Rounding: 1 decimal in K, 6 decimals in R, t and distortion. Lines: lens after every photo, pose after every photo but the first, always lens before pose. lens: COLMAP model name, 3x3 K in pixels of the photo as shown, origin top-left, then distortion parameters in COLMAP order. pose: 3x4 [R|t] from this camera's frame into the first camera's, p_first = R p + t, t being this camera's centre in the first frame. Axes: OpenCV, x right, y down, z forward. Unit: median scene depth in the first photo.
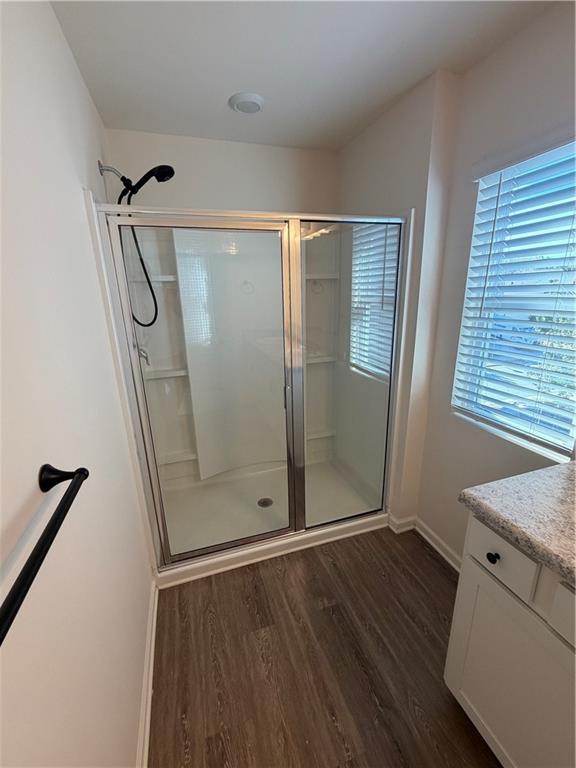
lens RADIAL K [[321.4, 0, 288.0], [0, 321.4, 384.0], [0, 0, 1]] dist [-0.001457, 0.000054]
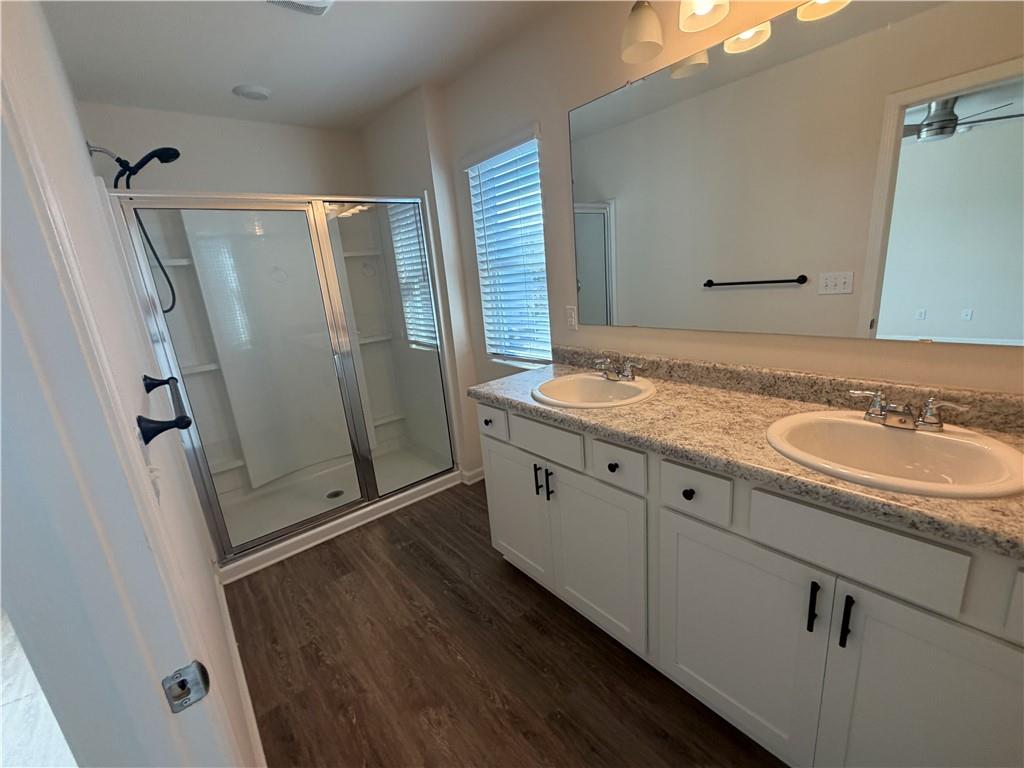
lens RADIAL K [[428.6, 0, 511.5], [0, 428.6, 380.6], [0, 0, 1]] dist [-0.001457, 0.000054]
pose [[0.930989, -0.146774, 0.334241, 0.050616], [0.163436, 0.986306, -0.022120, 0.211741], [-0.326418, 0.075221, 0.942228, -0.492514]]
